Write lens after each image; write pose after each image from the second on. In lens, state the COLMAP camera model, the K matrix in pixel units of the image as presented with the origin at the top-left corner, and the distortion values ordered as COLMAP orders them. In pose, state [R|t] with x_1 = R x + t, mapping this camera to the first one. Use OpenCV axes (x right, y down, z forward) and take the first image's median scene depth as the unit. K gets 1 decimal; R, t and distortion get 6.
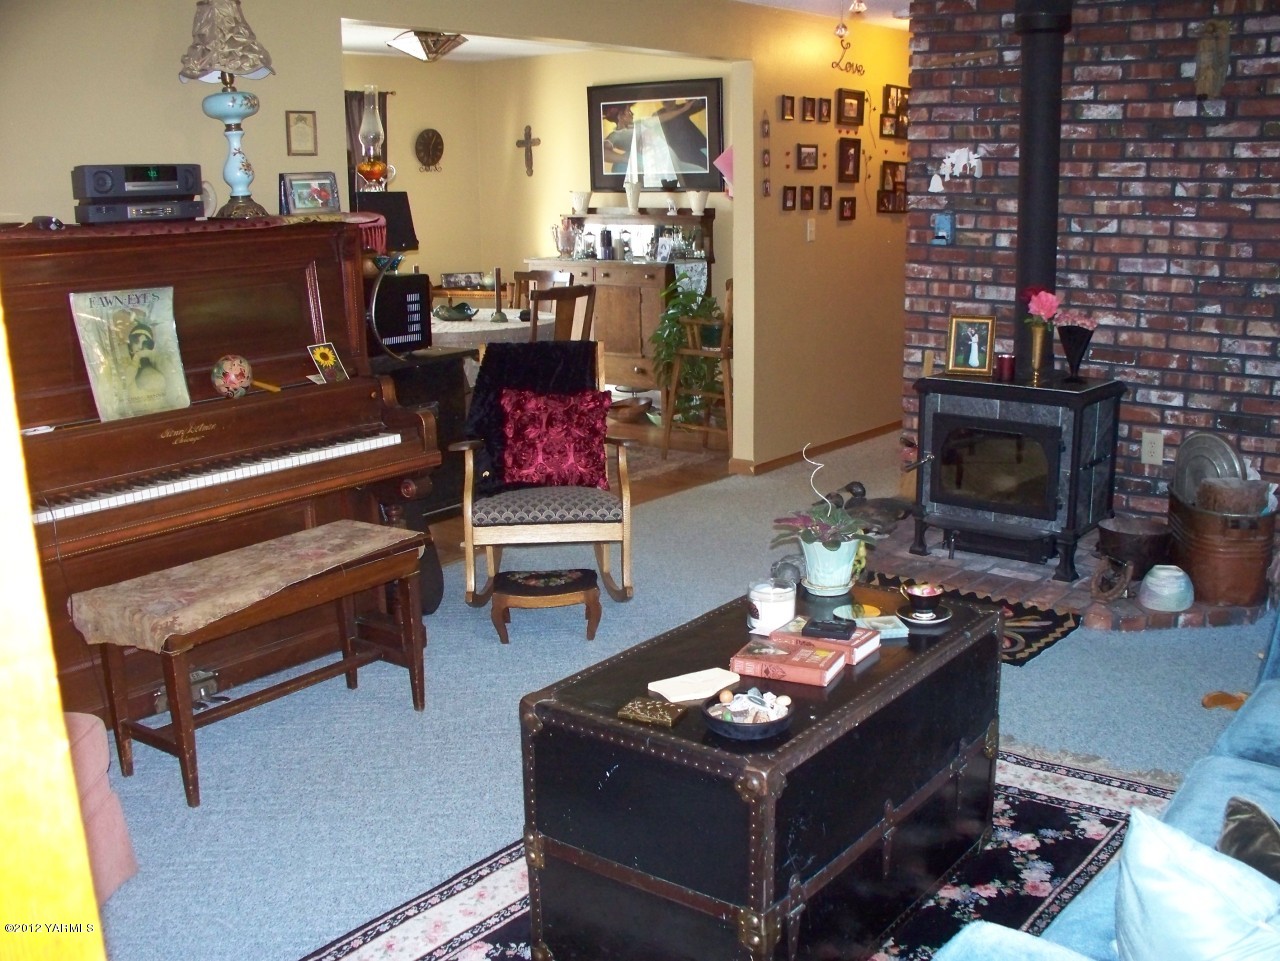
lens RADIAL K [[1333.3, 0, 640.5], [0, 1333.3, 513.0], [0, 0, 1]] dist [-0.213884, 0.236881]
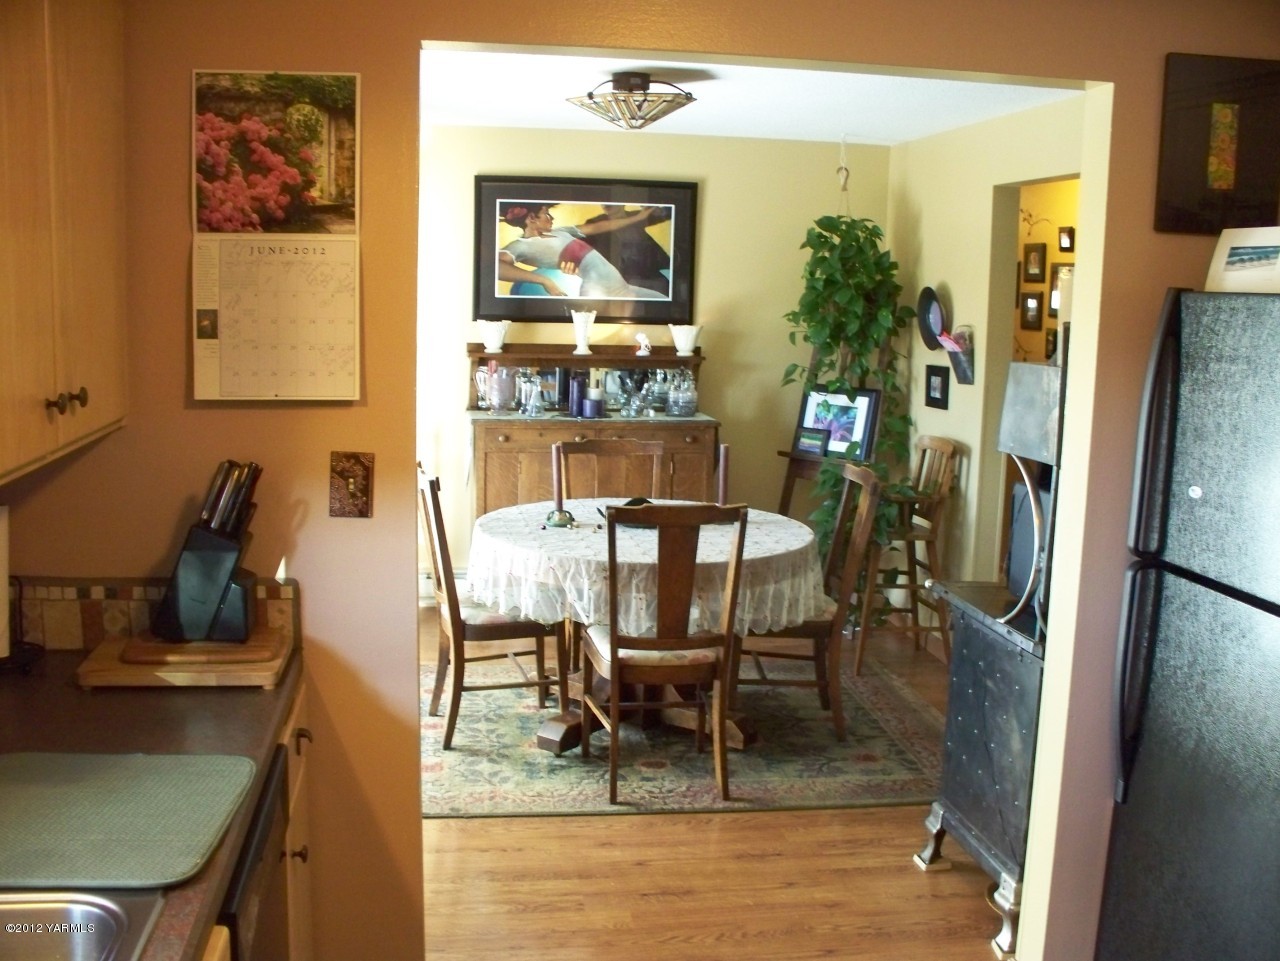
lens RADIAL K [[1333.3, 0, 640.5], [0, 1333.3, 513.0], [0, 0, 1]] dist [-0.213884, 0.236881]
pose [[0.682253, -0.092333, 0.725262, -0.527544], [0.145524, 0.989294, -0.010947, -0.122586], [-0.716487, 0.113012, 0.688386, 0.464010]]
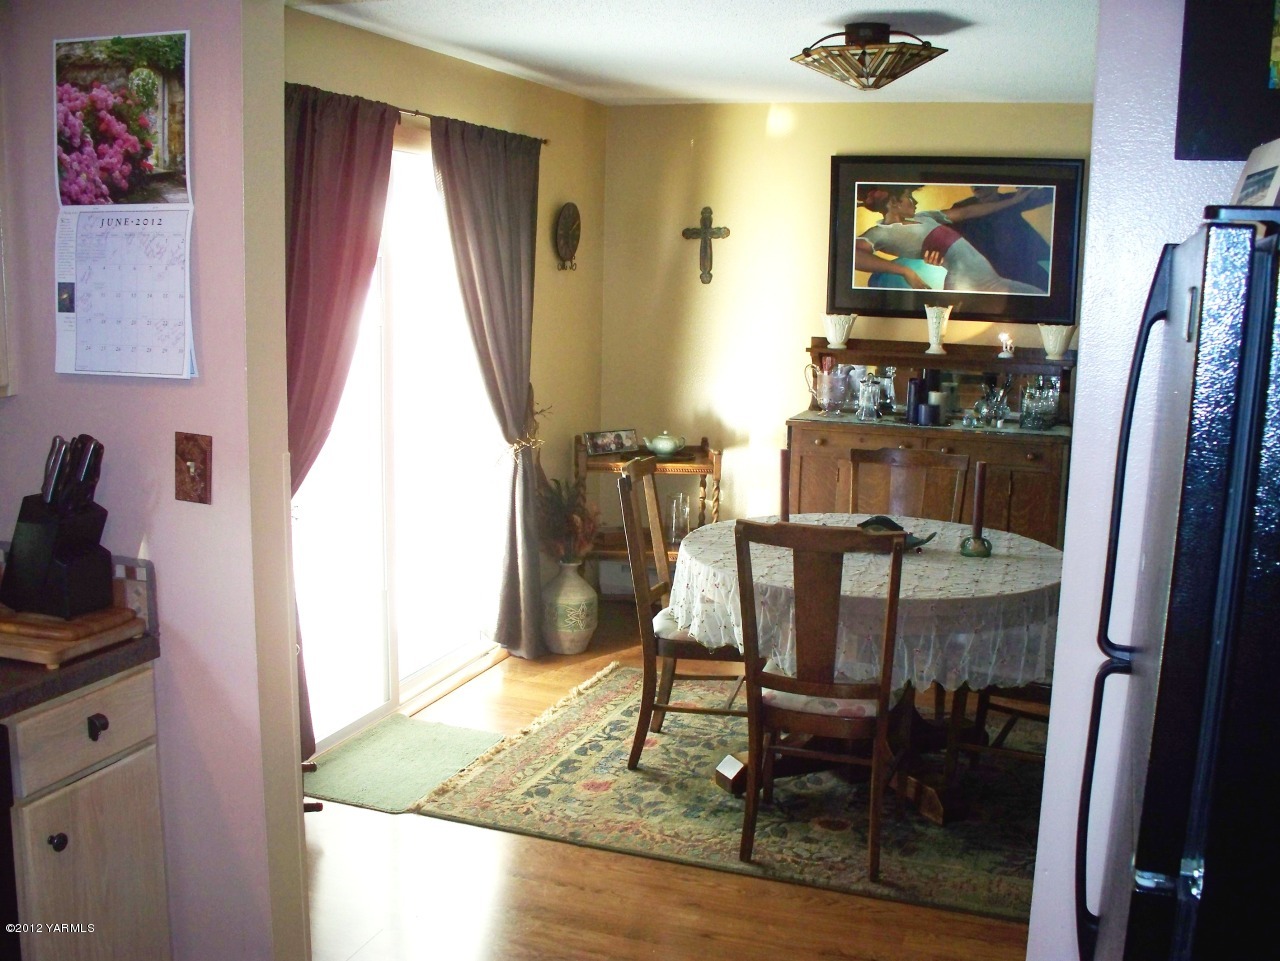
lens RADIAL K [[1333.3, 0, 640.5], [0, 1333.3, 513.0], [0, 0, 1]] dist [-0.213884, 0.236881]
pose [[0.945108, -0.022036, 0.326016, -0.358635], [0.043727, 0.997279, -0.059355, -0.111471], [-0.323821, 0.070353, 0.943499, 0.421981]]
